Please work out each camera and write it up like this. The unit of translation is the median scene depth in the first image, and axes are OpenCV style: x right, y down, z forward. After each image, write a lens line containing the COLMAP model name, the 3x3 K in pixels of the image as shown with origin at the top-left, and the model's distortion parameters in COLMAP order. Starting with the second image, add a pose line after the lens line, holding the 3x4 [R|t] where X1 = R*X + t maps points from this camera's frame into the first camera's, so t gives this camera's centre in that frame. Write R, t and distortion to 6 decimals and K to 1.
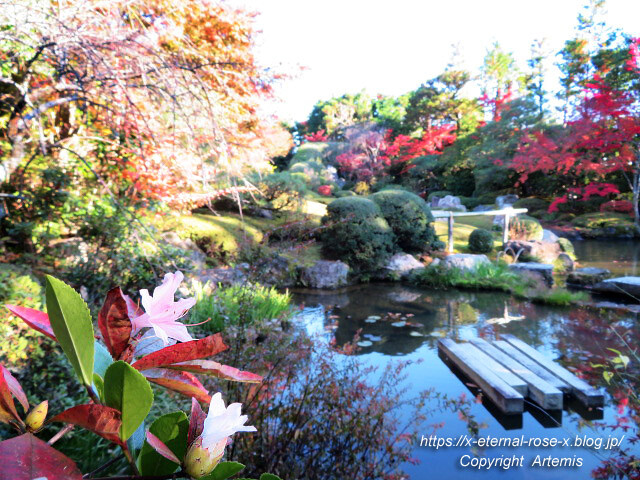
lens RADIAL K [[459.0, 0, 320.0], [0, 459.0, 240.0], [0, 0, 1]] dist [-0.007046, 0.003140]
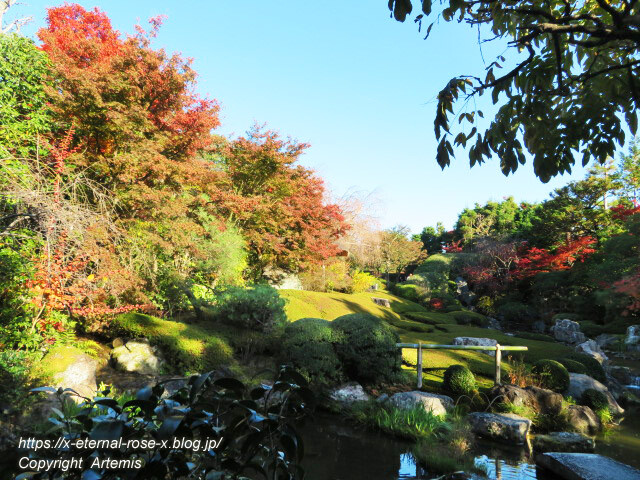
lens RADIAL K [[463.0, 0, 320.0], [0, 463.0, 240.0], [0, 0, 1]] dist [-0.003509, 0.000294]
pose [[0.927729, 0.012544, -0.373045, 0.172771], [-0.096311, 0.973636, -0.206779, -0.019516], [0.360616, 0.227763, 0.904478, 0.021013]]
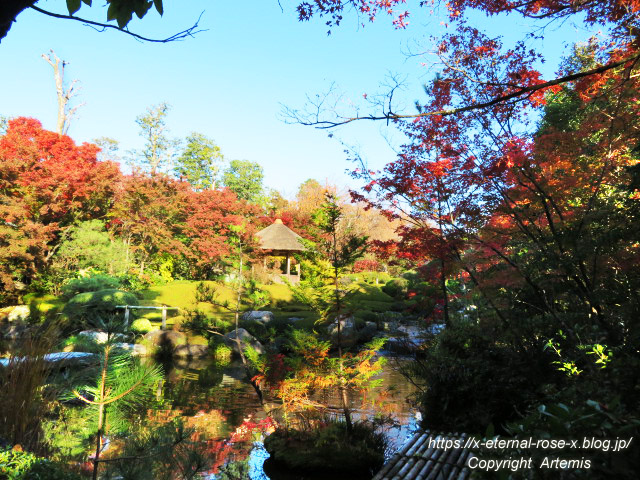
lens RADIAL K [[463.0, 0, 320.0], [0, 463.0, 240.0], [0, 0, 1]] dist [-0.003509, 0.000294]
pose [[0.722667, -0.041133, -0.689971, 0.704682], [-0.110491, 0.978516, -0.174062, -0.029433], [0.682308, 0.202024, 0.702597, 0.127483]]
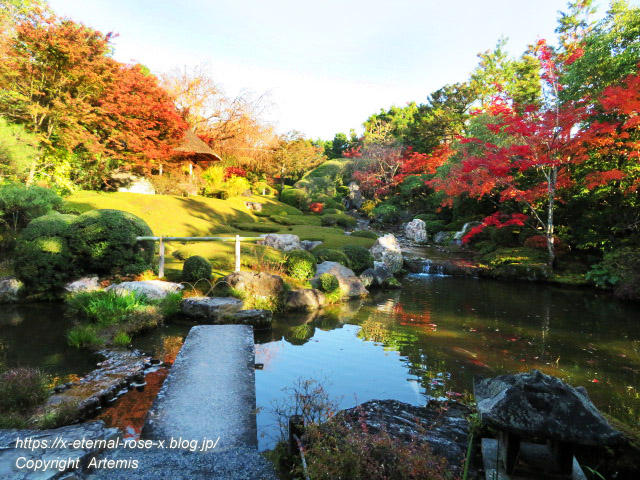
lens RADIAL K [[459.0, 0, 320.0], [0, 459.0, 240.0], [0, 0, 1]] dist [-0.007046, 0.003140]
pose [[0.965789, 0.062642, -0.251650, 0.325745], [-0.070656, 0.997237, -0.022930, -0.020786], [0.249518, 0.039926, 0.967547, 0.070893]]
